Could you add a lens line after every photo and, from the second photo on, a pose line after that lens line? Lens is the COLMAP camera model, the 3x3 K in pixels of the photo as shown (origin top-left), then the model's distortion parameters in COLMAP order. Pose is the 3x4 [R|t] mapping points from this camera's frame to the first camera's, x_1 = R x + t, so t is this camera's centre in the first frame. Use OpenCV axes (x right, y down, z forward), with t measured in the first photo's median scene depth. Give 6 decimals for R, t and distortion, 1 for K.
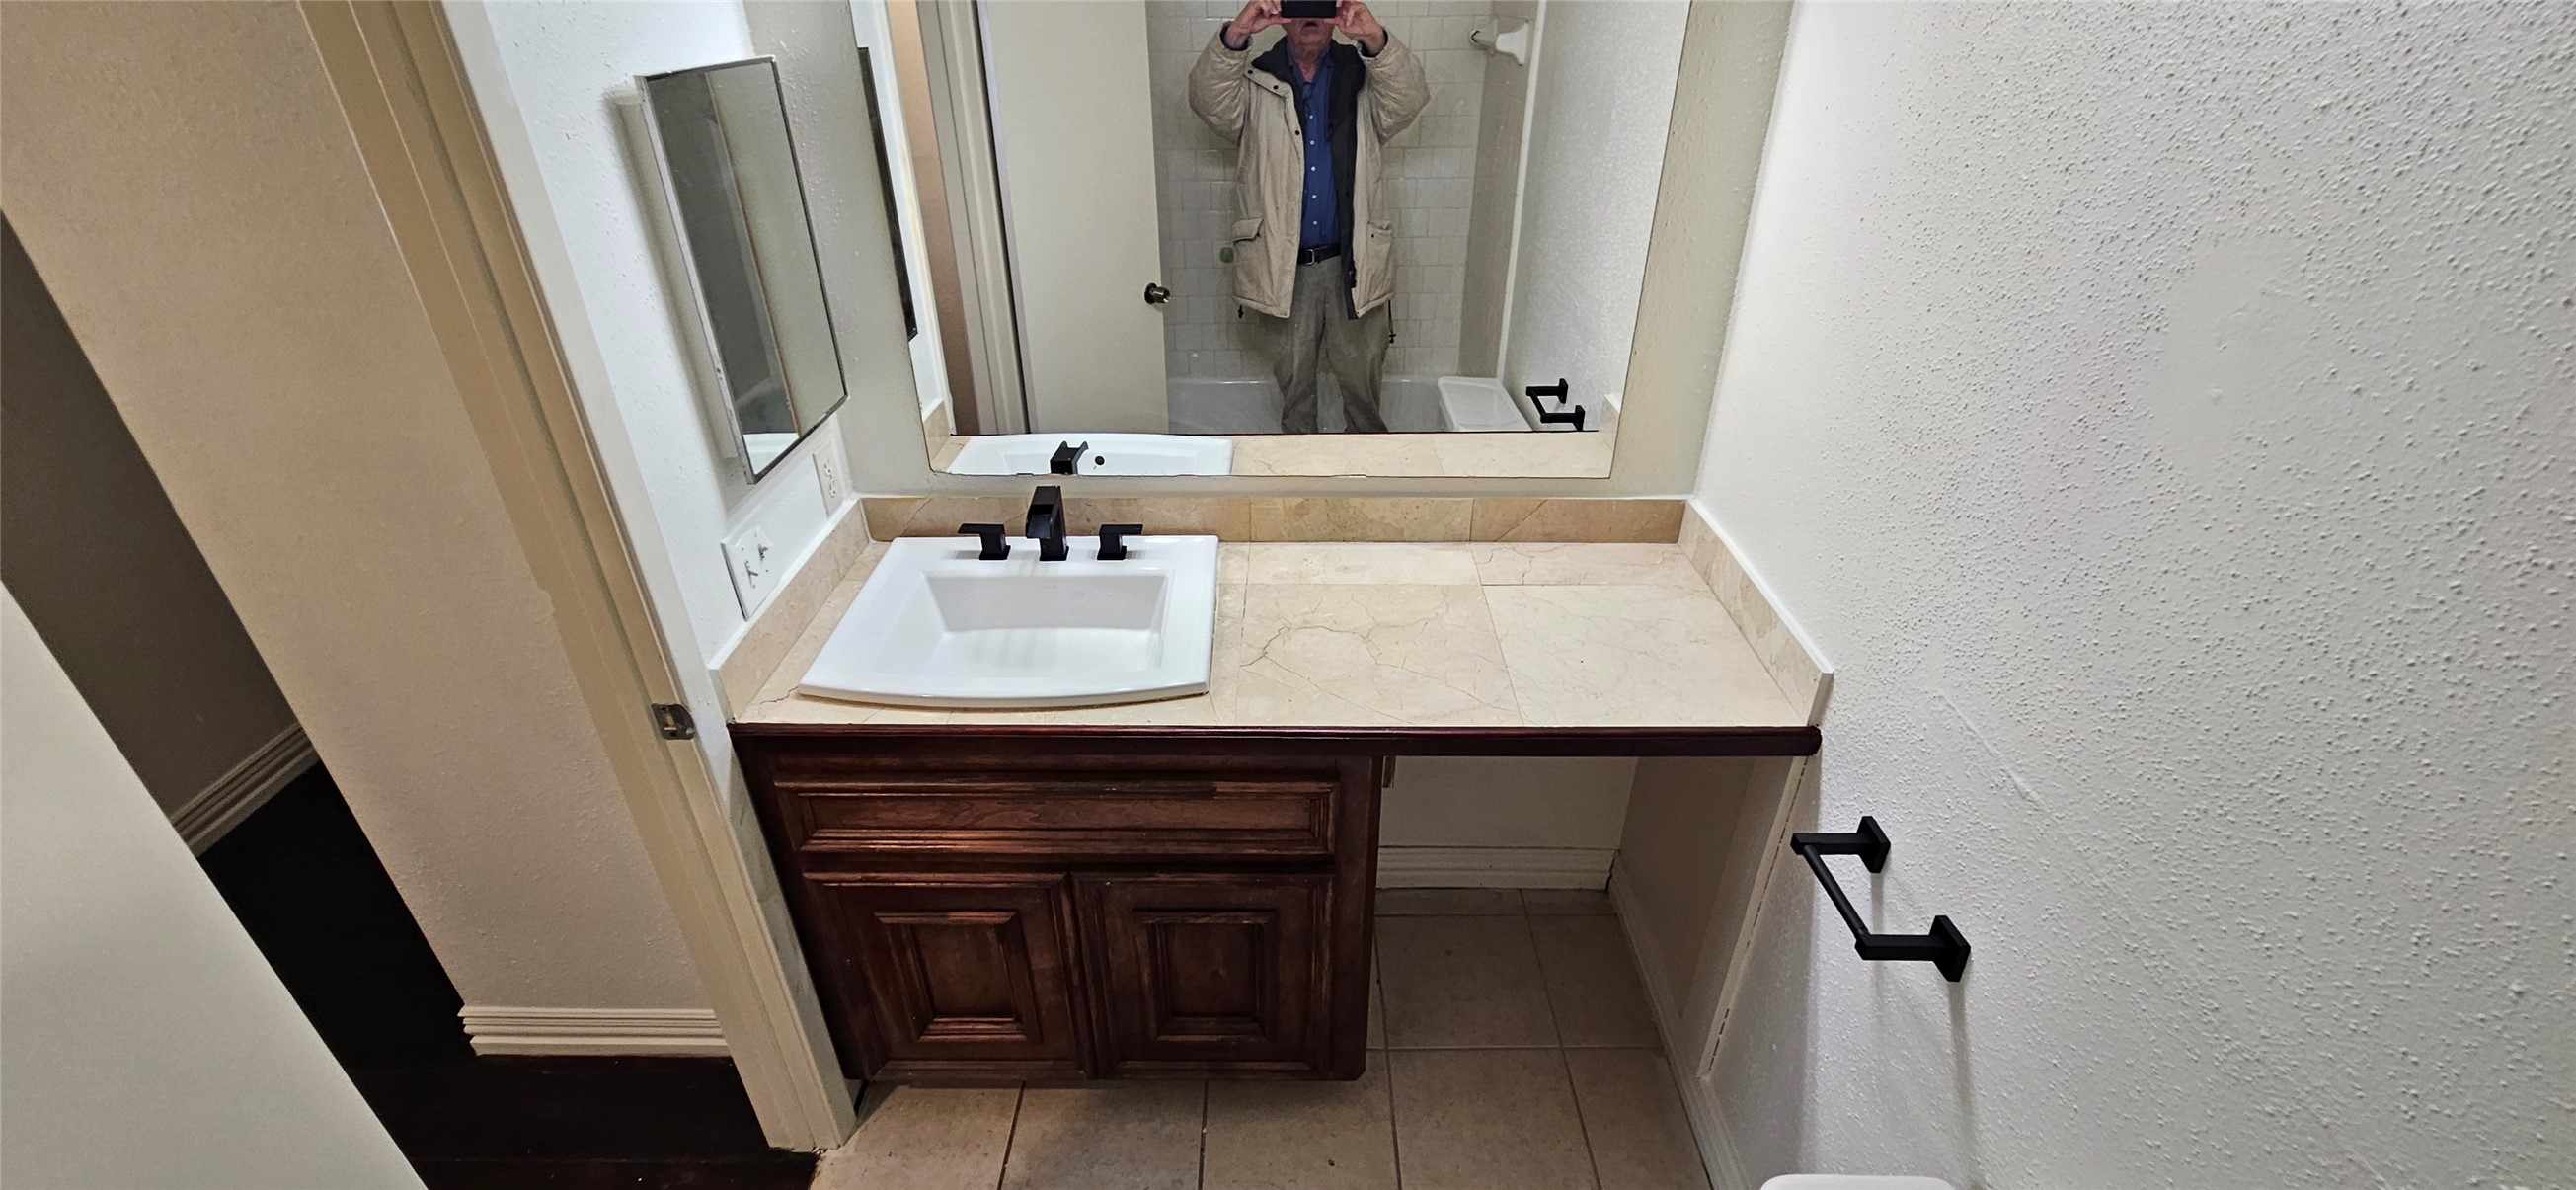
lens RADIAL K [[1072.7, 0, 1301.3], [0, 1072.7, 598.1], [0, 0, 1]] dist [-0.003960, -0.000654]
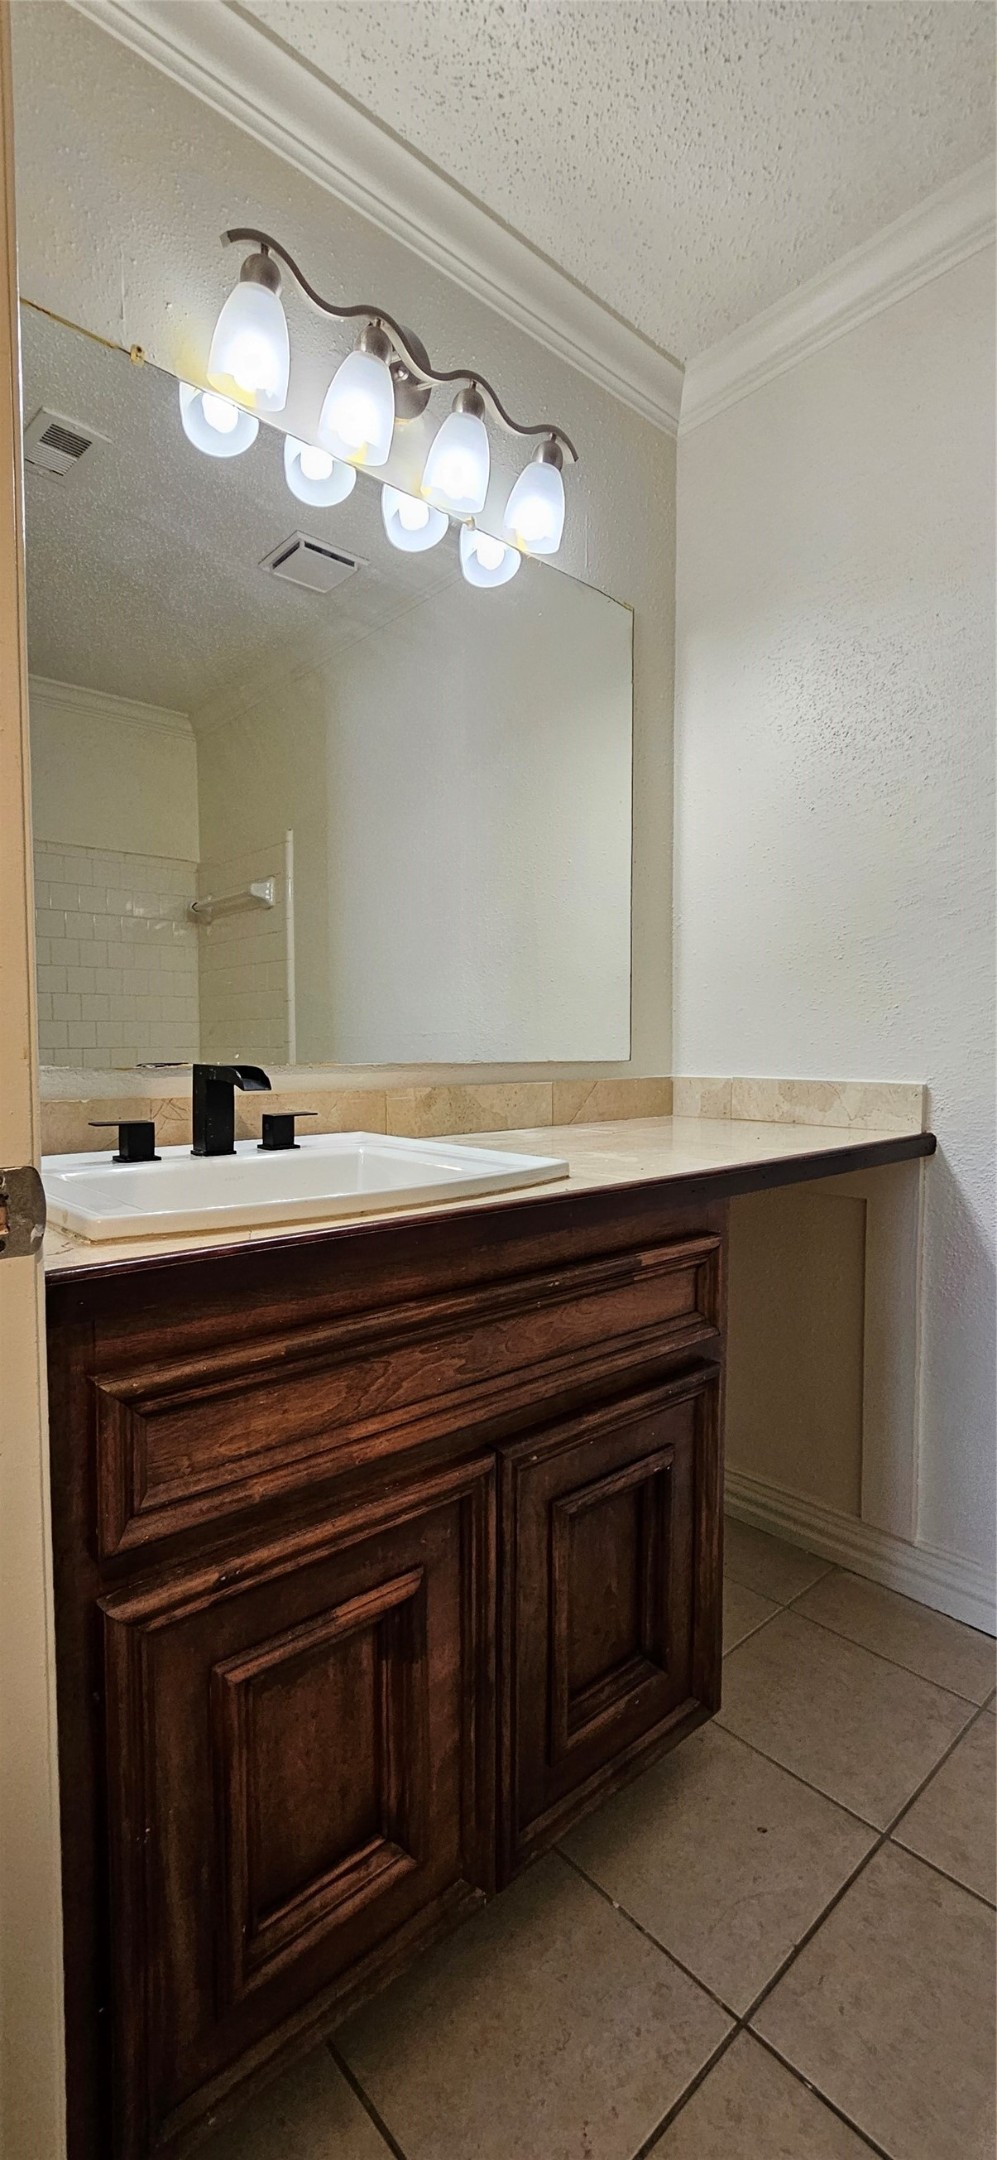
lens RADIAL K [[899.4, 0, 498.1], [0, 899.4, 1086.1], [0, 0, 1]] dist [-0.003960, -0.000654]
pose [[0.744890, -0.032978, 0.666372, -0.599731], [0.337216, 0.880423, -0.333378, 0.241397], [-0.575695, 0.473041, 0.666939, 0.495965]]
